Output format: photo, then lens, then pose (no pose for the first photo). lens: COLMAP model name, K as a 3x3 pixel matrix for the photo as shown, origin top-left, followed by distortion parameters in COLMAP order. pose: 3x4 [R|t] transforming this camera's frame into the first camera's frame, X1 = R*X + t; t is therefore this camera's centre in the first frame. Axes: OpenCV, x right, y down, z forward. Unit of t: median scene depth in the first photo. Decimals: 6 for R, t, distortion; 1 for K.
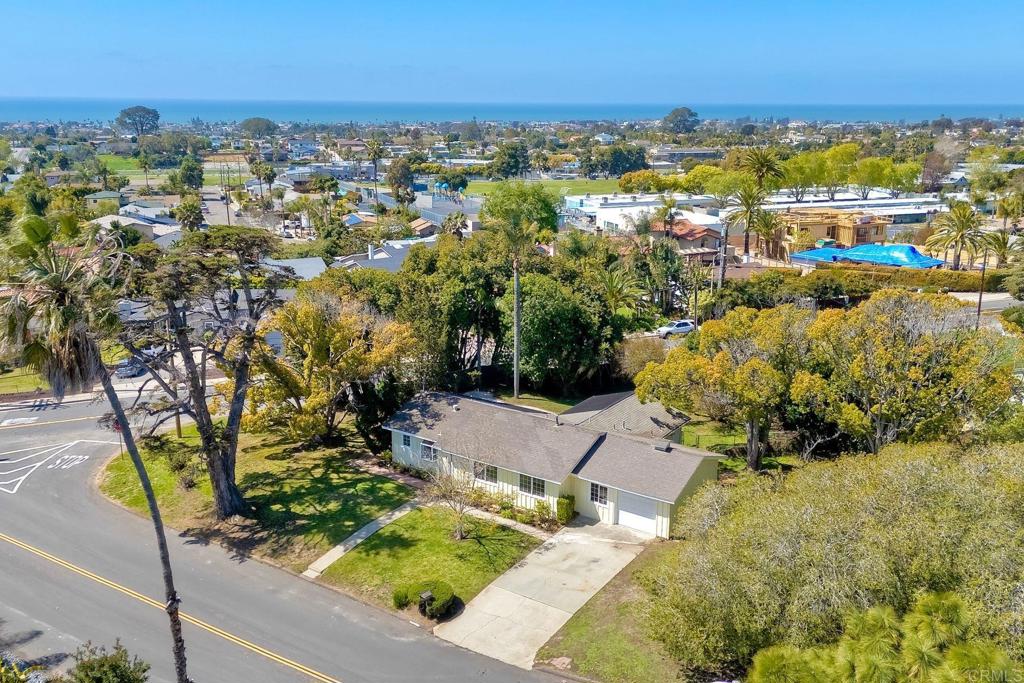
lens RADIAL K [[952.1, 0, 494.3], [0, 952.1, 345.0], [0, 0, 1]] dist [0.271720, -0.718234]
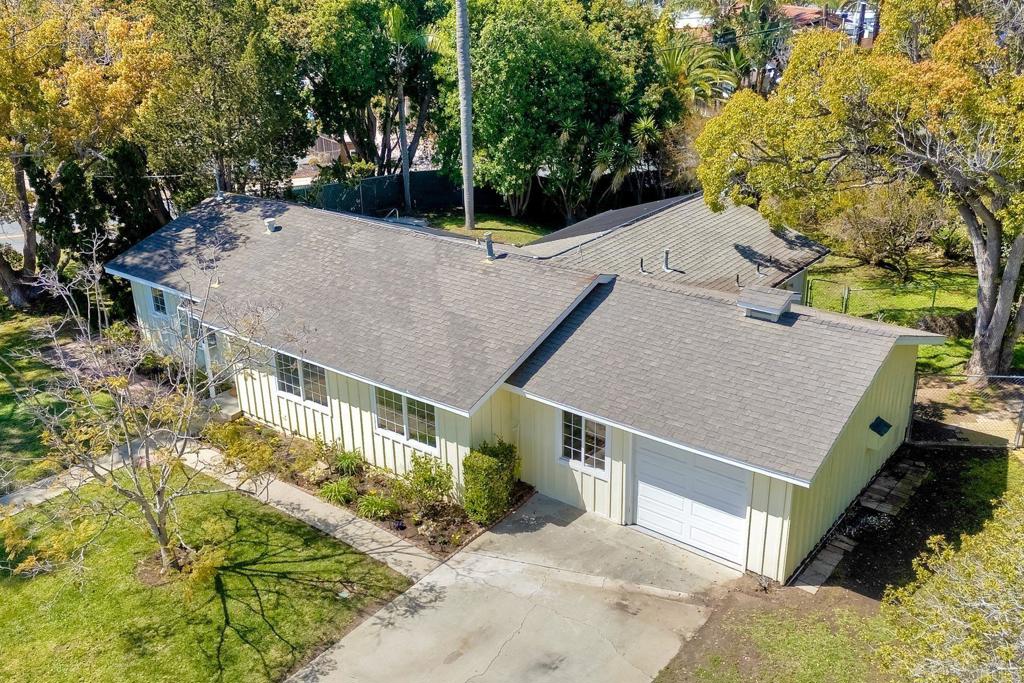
lens RADIAL K [[952.1, 0, 494.3], [0, 952.1, 345.0], [0, 0, 1]] dist [0.271720, -0.718234]
pose [[0.997204, 0.002431, -0.074691, 0.099587], [0.006423, 0.992984, 0.118073, 0.075269], [0.074454, -0.118222, 0.990192, 0.631560]]
